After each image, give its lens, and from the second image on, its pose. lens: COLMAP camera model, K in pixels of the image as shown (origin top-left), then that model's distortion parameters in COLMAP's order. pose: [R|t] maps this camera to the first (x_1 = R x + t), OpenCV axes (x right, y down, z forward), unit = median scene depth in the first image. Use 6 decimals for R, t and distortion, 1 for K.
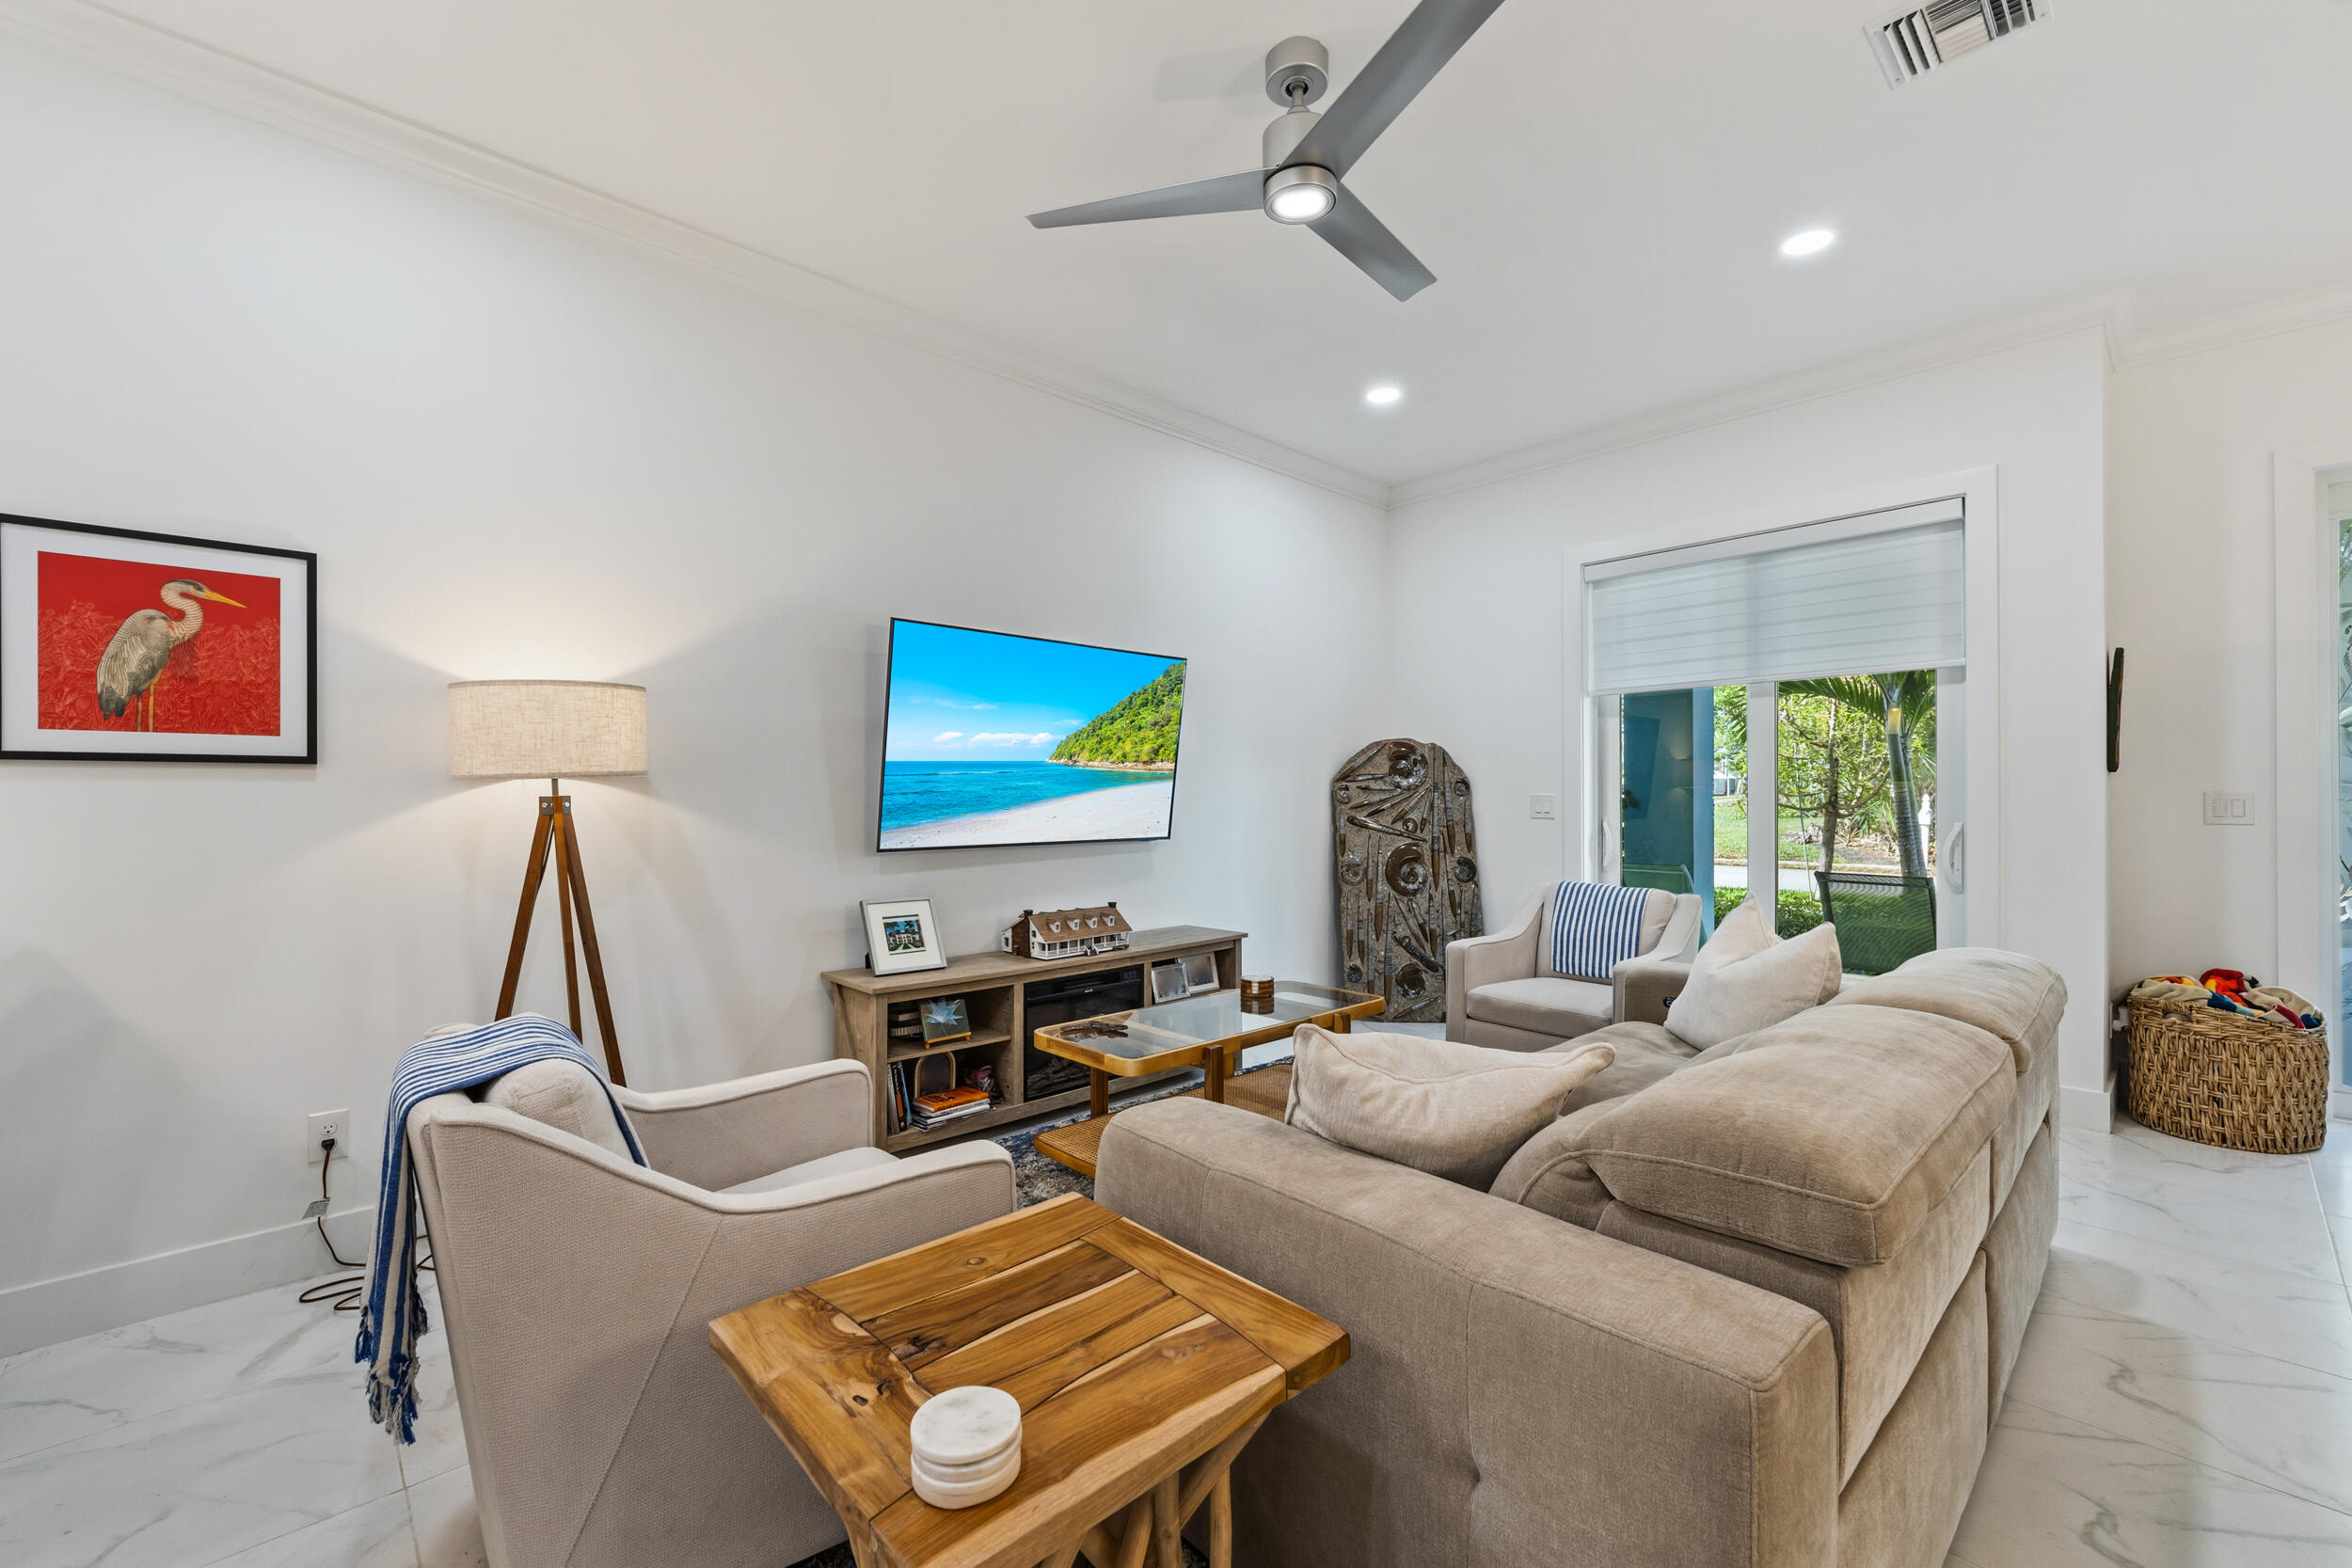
lens RADIAL K [[966.1, 0, 1176.0], [0, 966.1, 784.0], [0, 0, 1]] dist [0.001083, 0.000195]
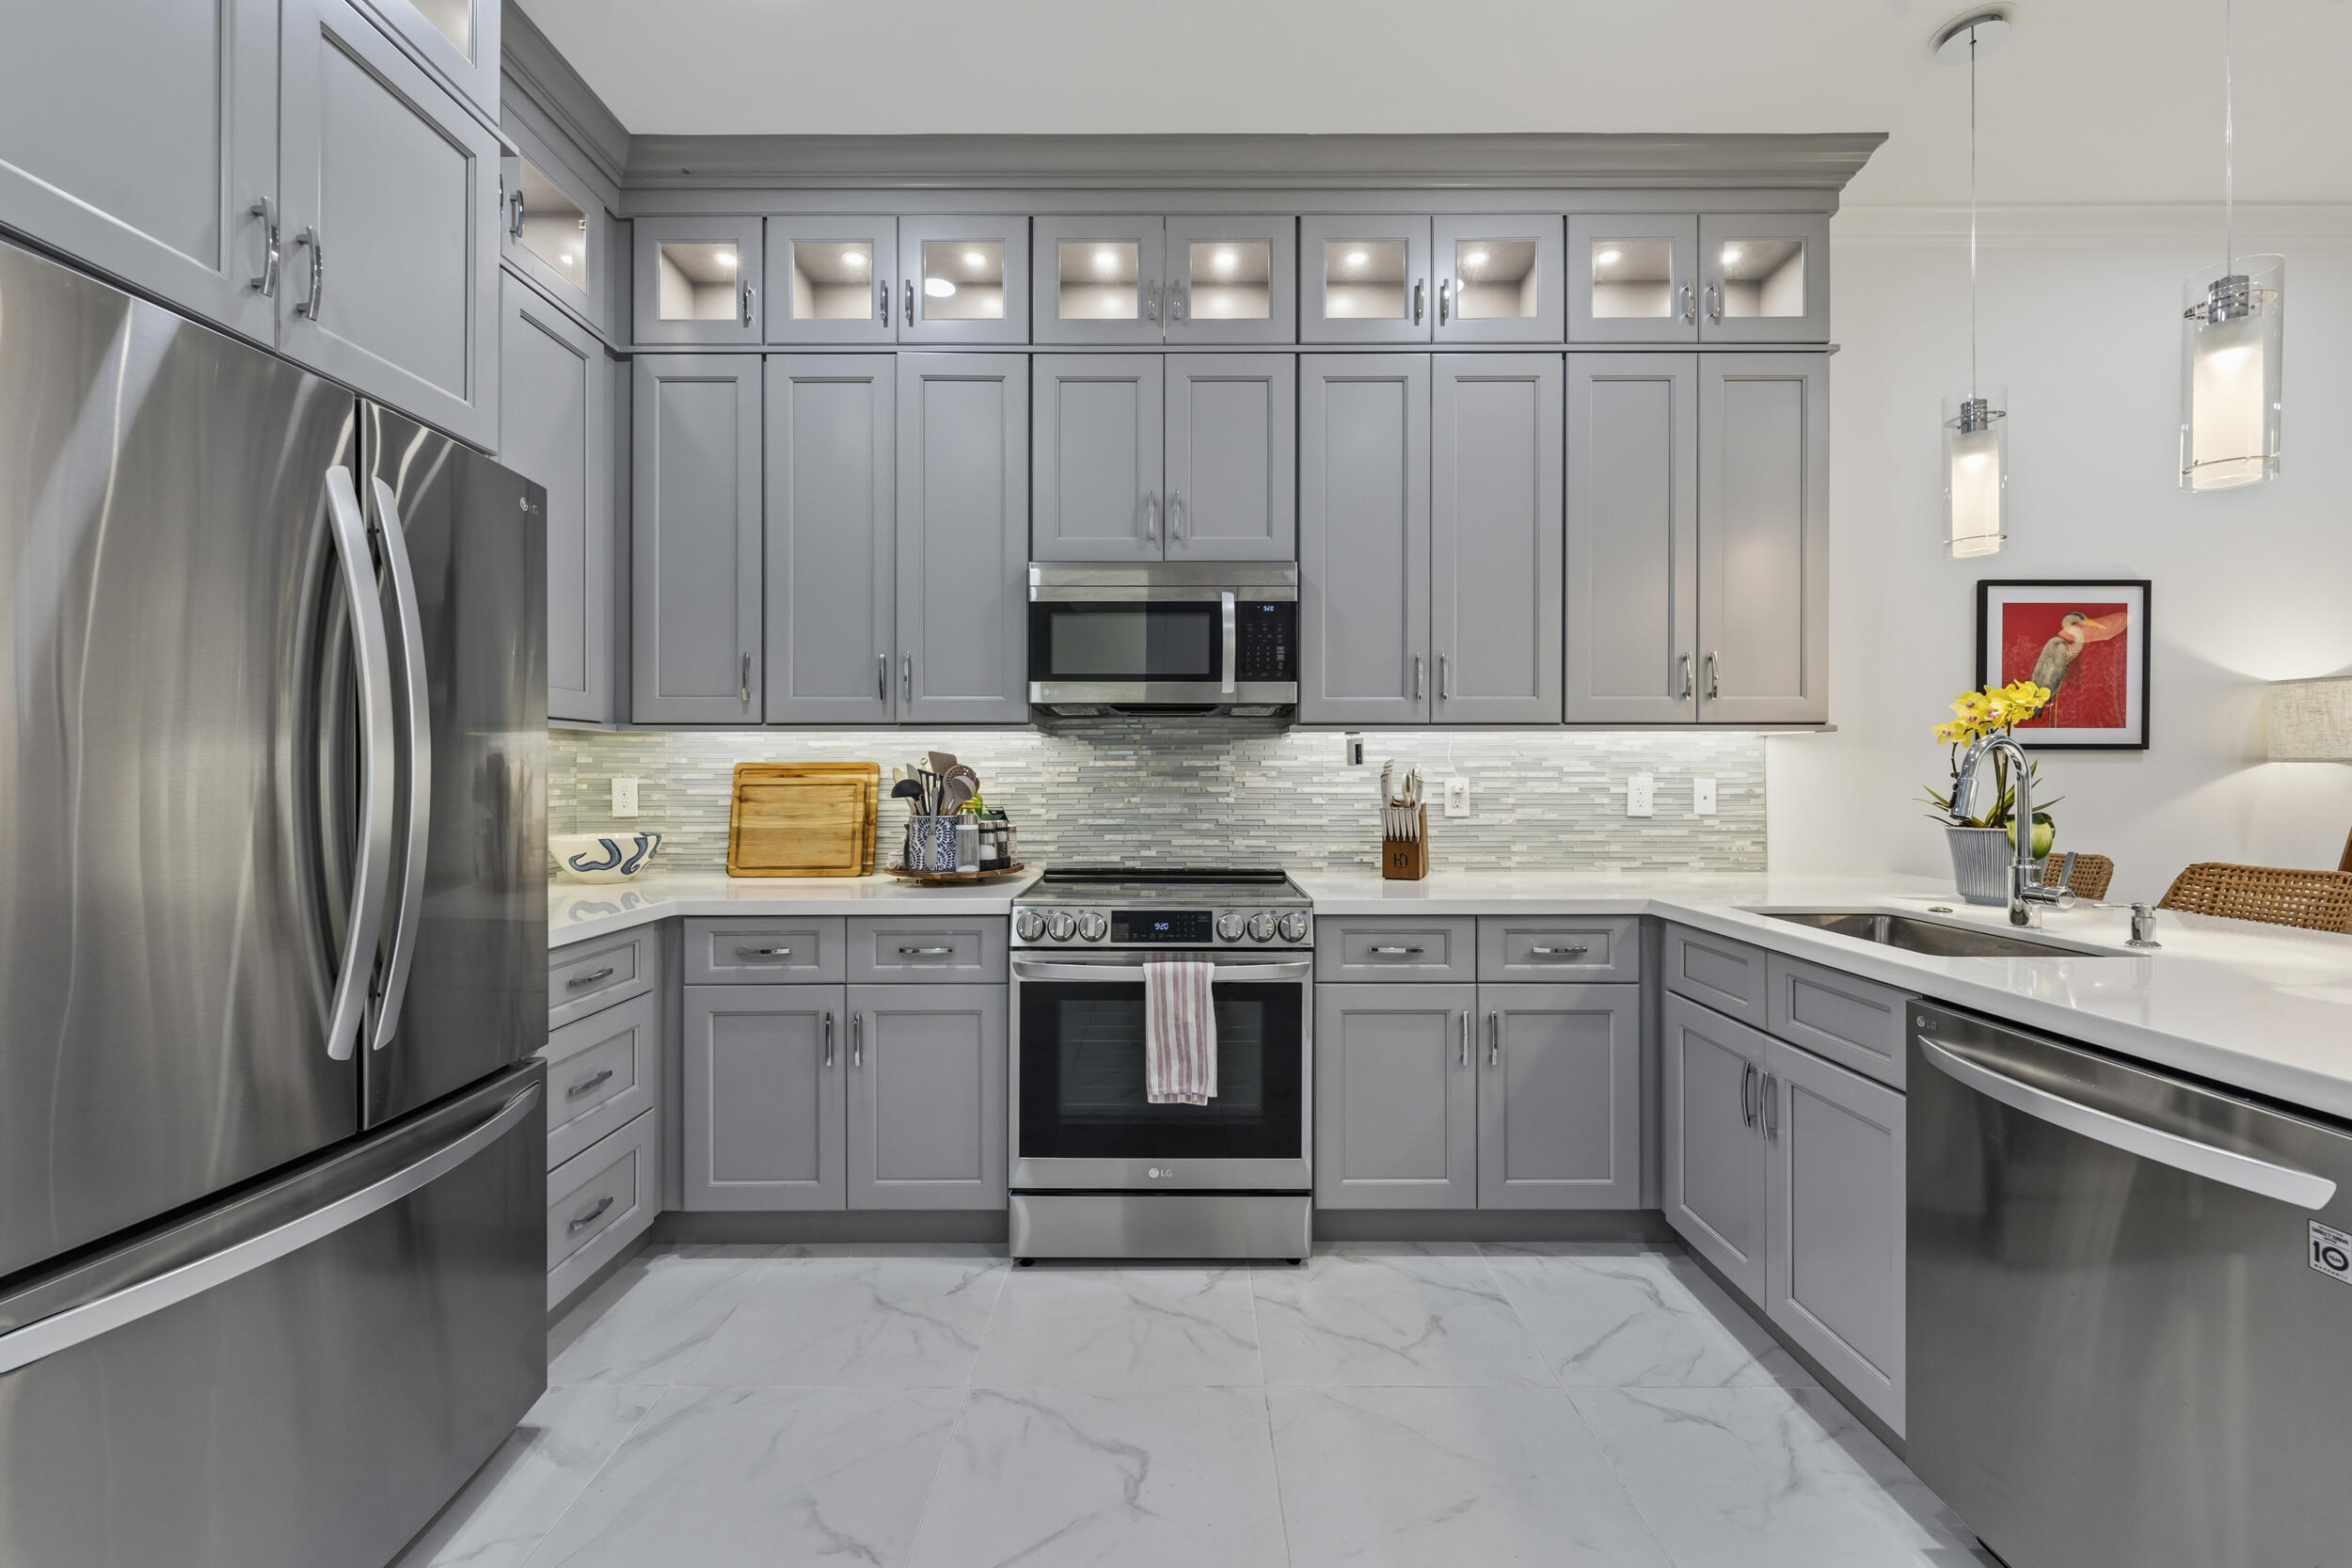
lens RADIAL K [[957.3, 0, 1178.2], [0, 957.3, 771.2], [0, 0, 1]] dist [-0.000421, 0.000144]
pose [[0.729136, -0.001348, -0.684368, -0.453780], [0.005597, 0.999976, 0.003993, -0.002112], [0.684346, -0.006742, 0.729126, -0.356622]]
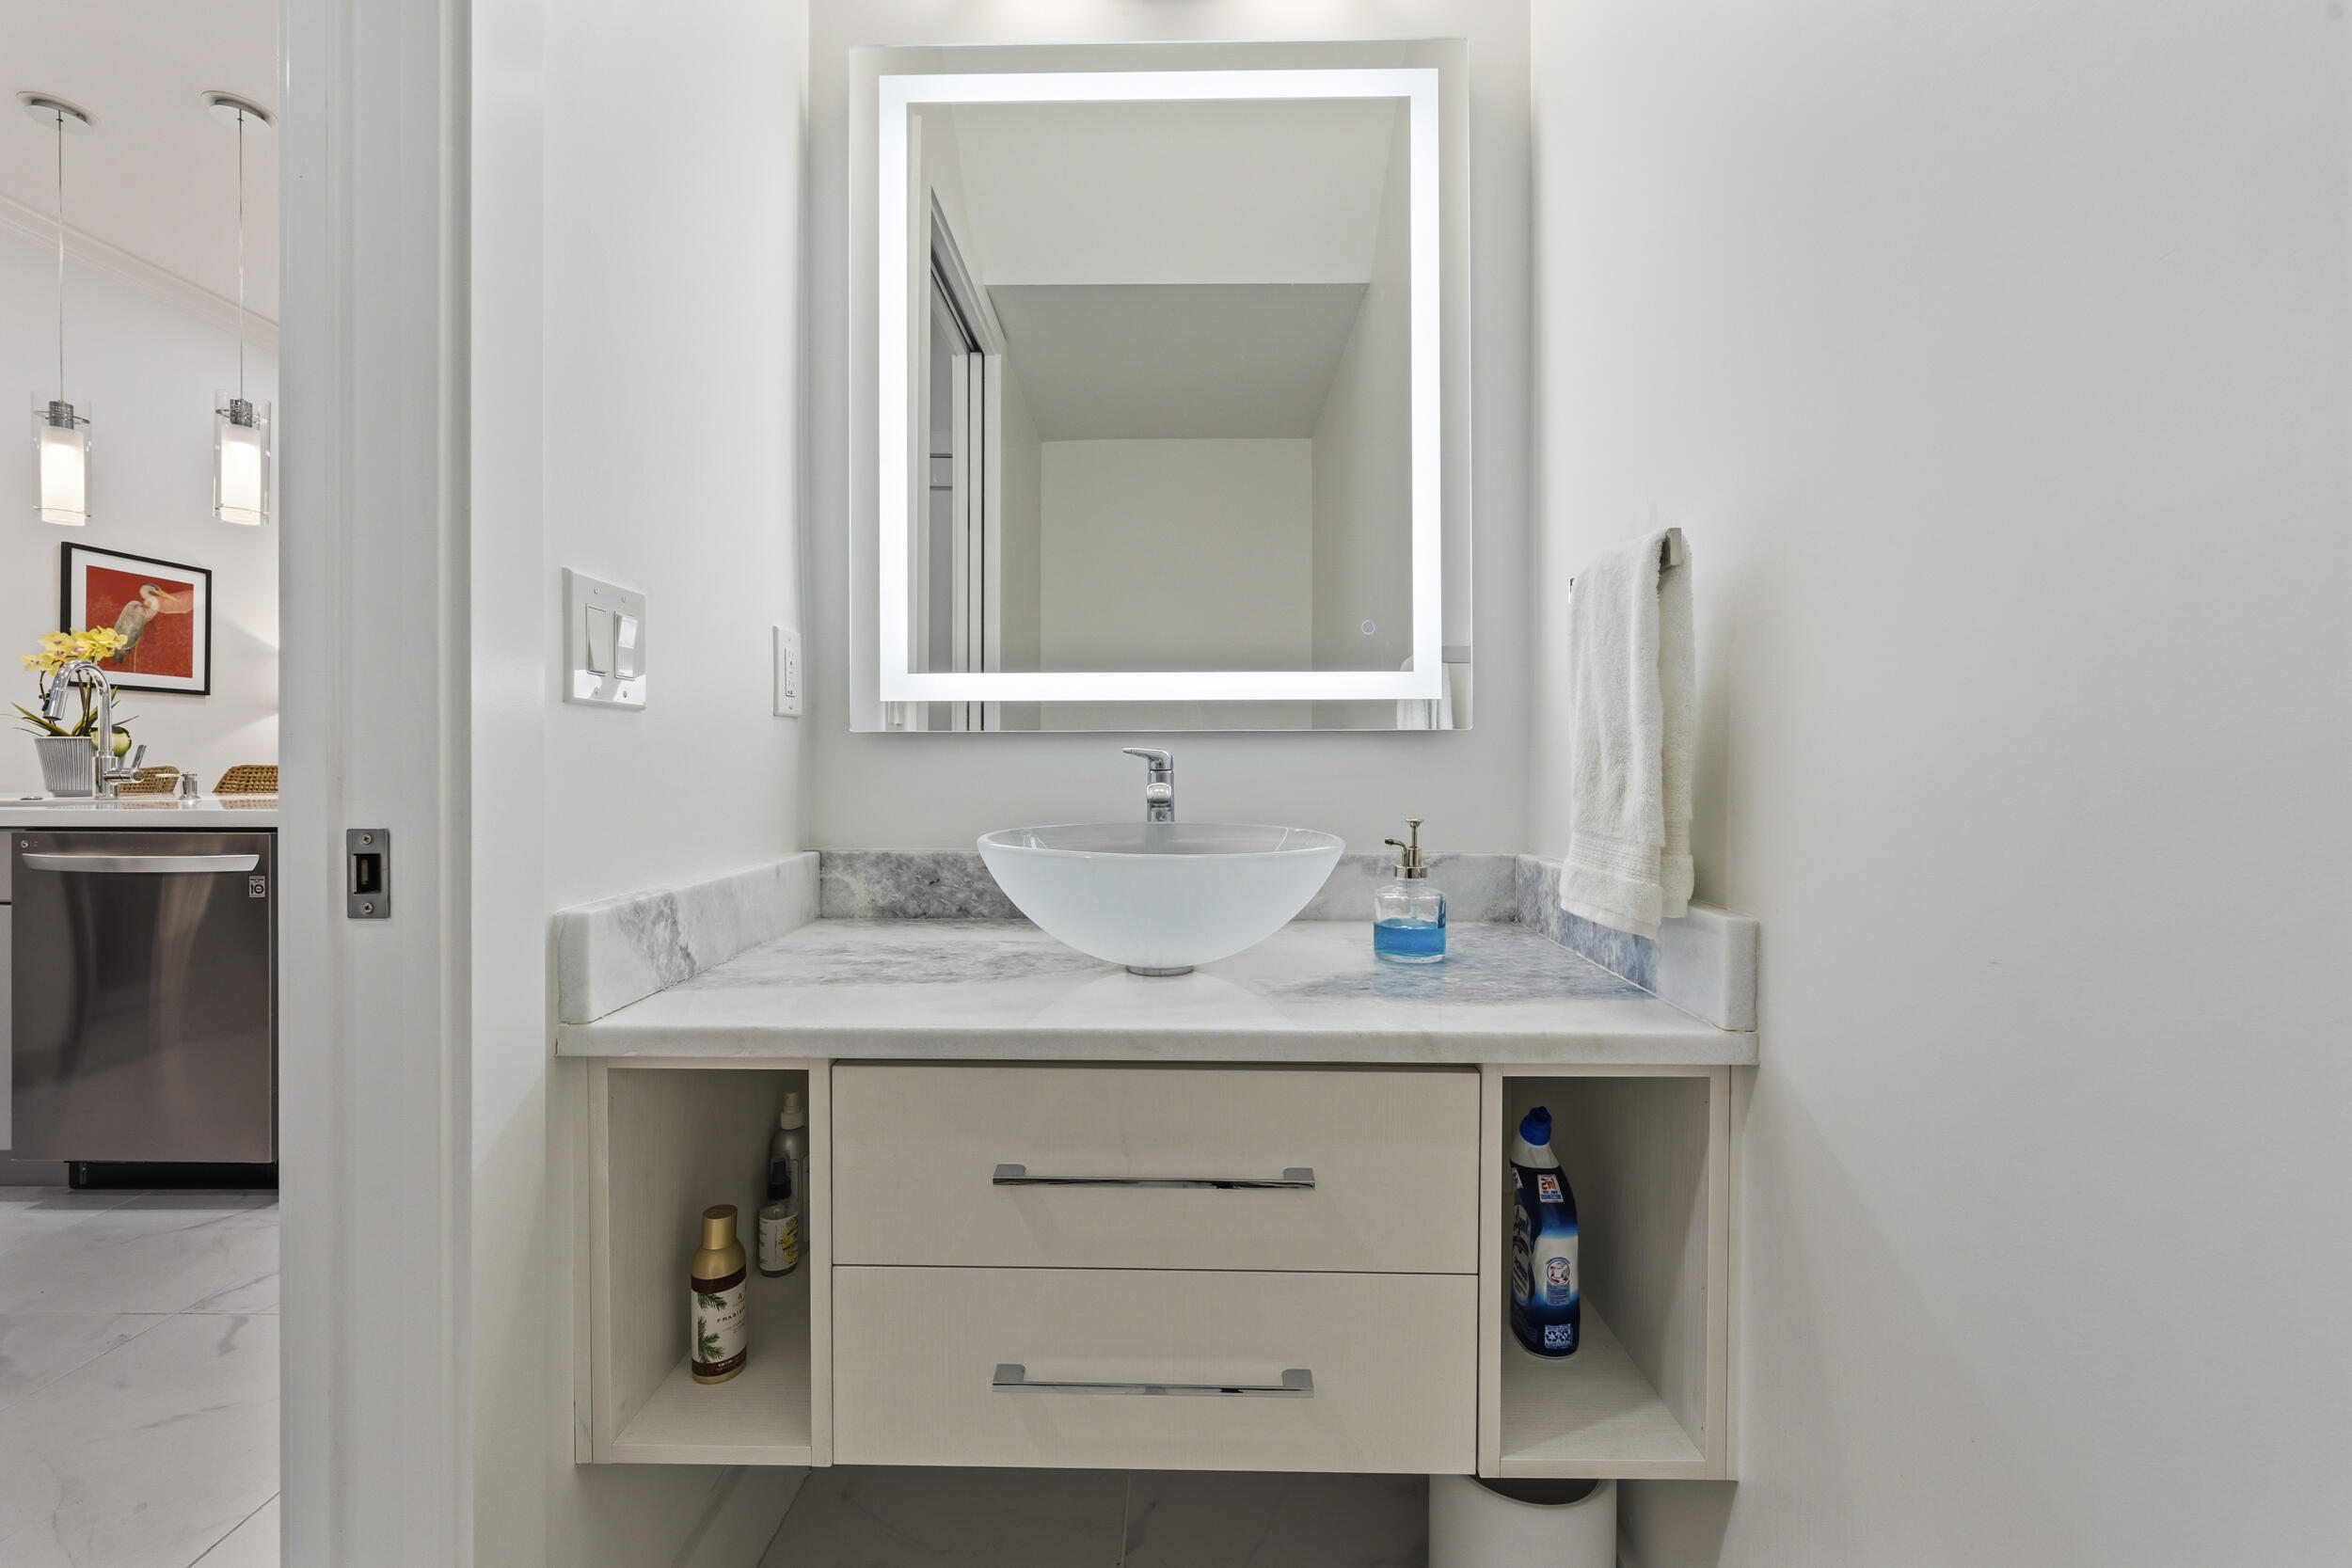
lens RADIAL K [[966.9, 0, 1178.1], [0, 966.9, 765.2], [0, 0, 1]] dist [0.000697, 0.000093]
pose [[0.693240, -0.000932, 0.720706, -0.443464], [-0.007901, 0.999929, 0.008894, 0.034158], [-0.720664, -0.011860, 0.693183, -0.653287]]
